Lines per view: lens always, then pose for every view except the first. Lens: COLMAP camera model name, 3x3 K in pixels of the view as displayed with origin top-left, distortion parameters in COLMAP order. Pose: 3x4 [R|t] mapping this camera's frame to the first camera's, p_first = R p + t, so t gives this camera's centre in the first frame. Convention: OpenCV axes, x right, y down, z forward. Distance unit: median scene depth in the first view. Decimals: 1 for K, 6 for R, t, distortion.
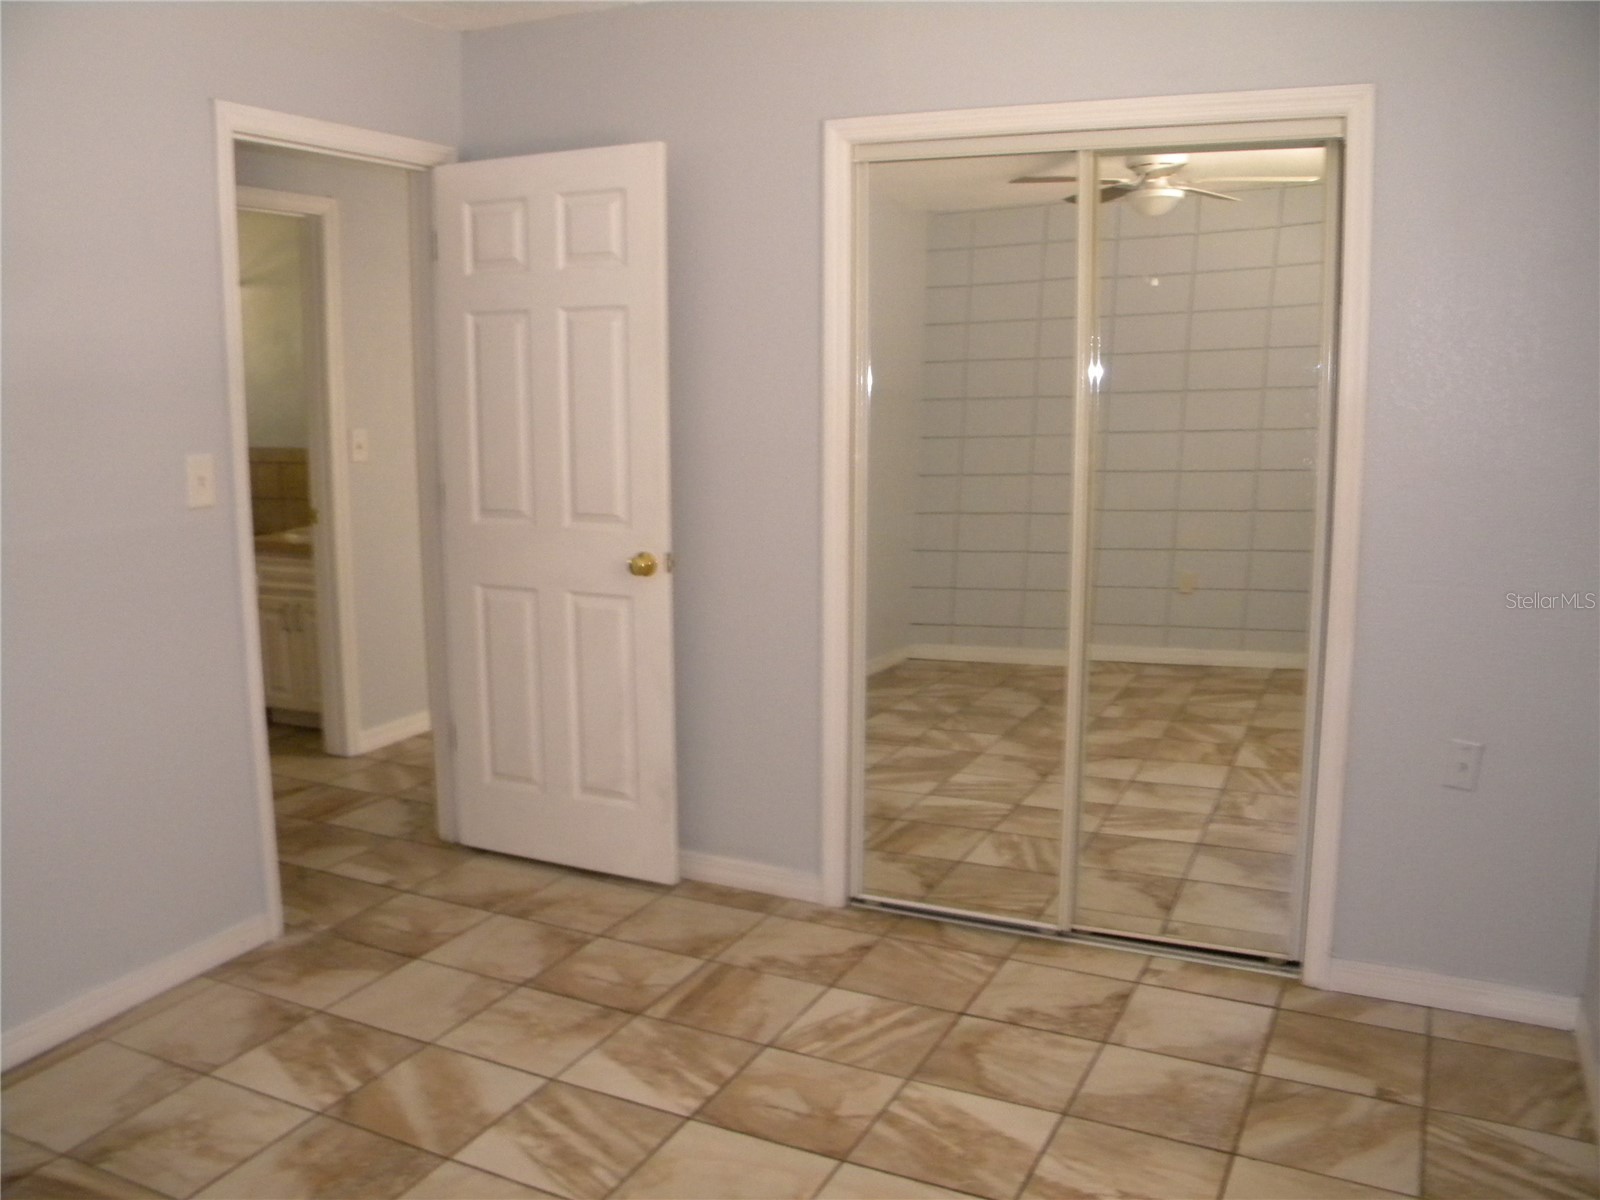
lens RADIAL K [[1358.7, 0, 797.2], [0, 1358.7, 587.5], [0, 0, 1]] dist [-0.186172, 0.162159]
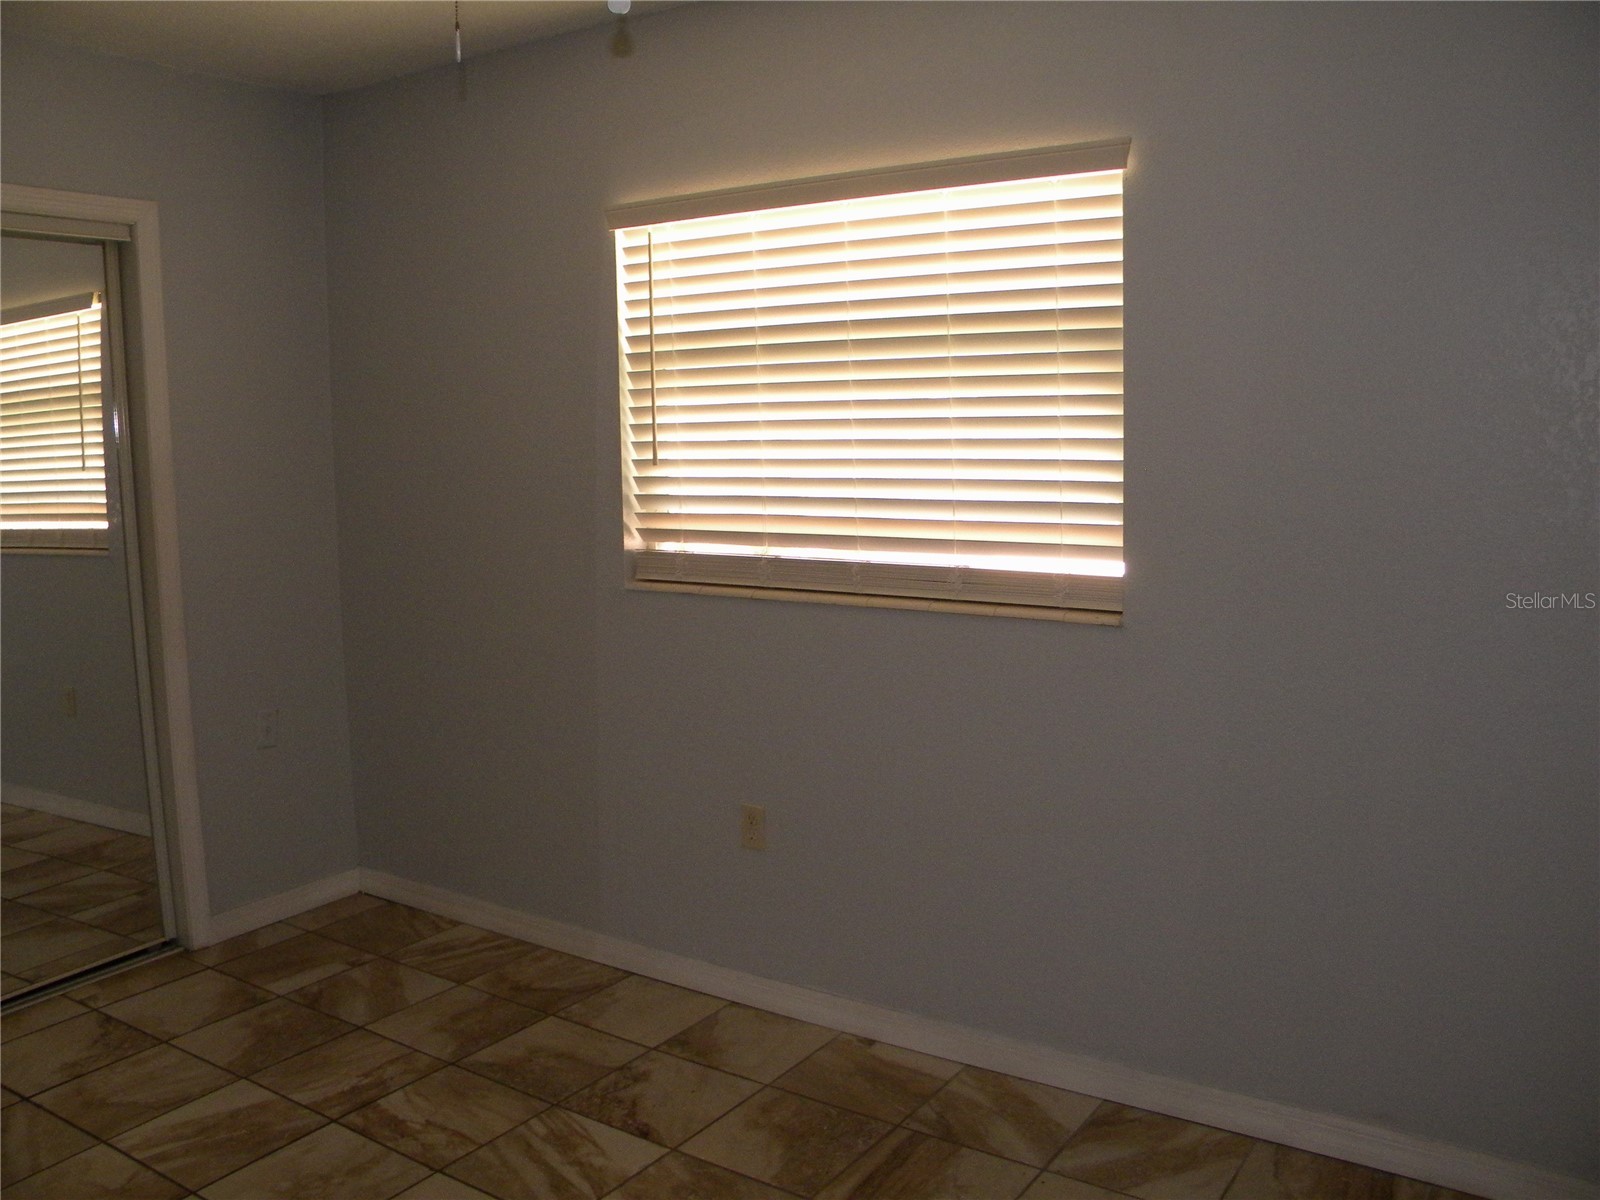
lens RADIAL K [[1358.7, 0, 801.0], [0, 1358.7, 588.4], [0, 0, 1]] dist [-0.186172, 0.162159]
pose [[0.131719, -0.126045, 0.983241, -0.642592], [0.179998, 0.978435, 0.101316, -0.035878], [-0.974808, 0.163636, 0.151567, 0.231930]]
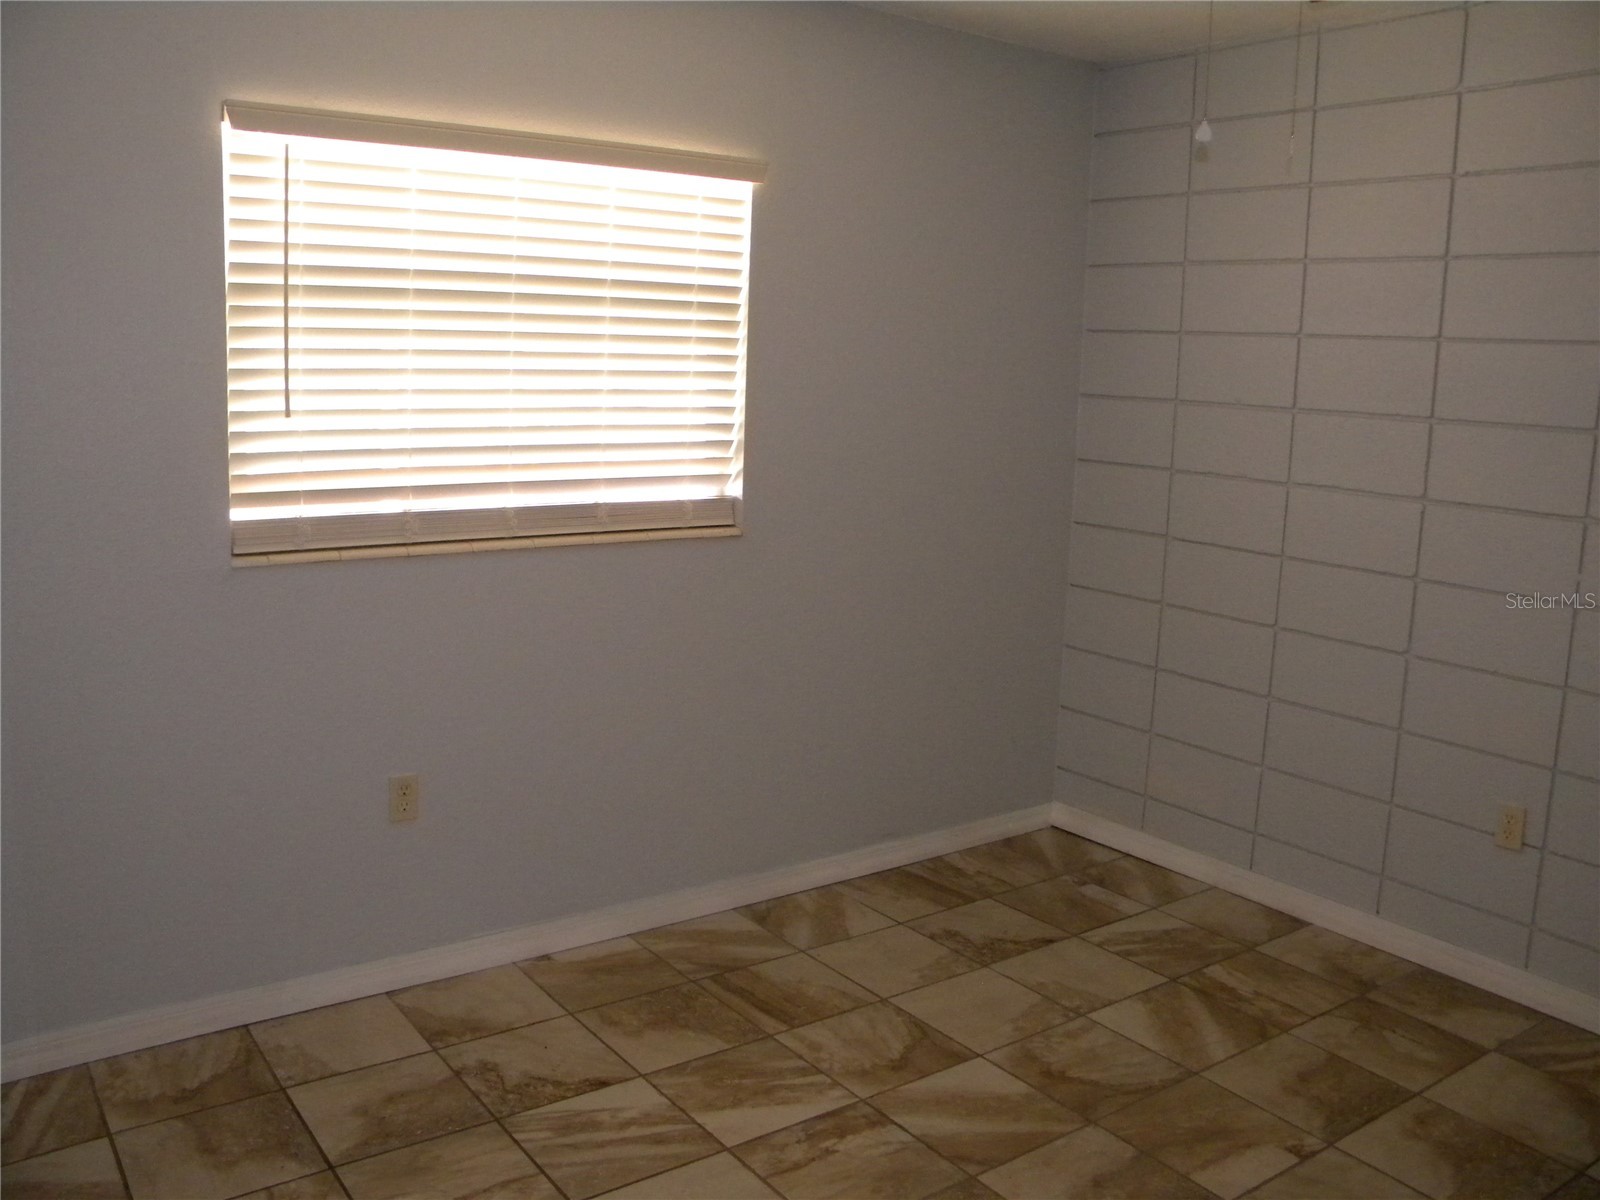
lens RADIAL K [[1358.7, 0, 773.9], [0, 1358.7, 578.8], [0, 0, 1]] dist [-0.186172, 0.162159]
pose [[-0.884333, -0.093049, 0.457491, -0.328453], [0.052661, 0.953801, 0.295788, -0.178634], [-0.463878, 0.285667, -0.838577, 1.072757]]
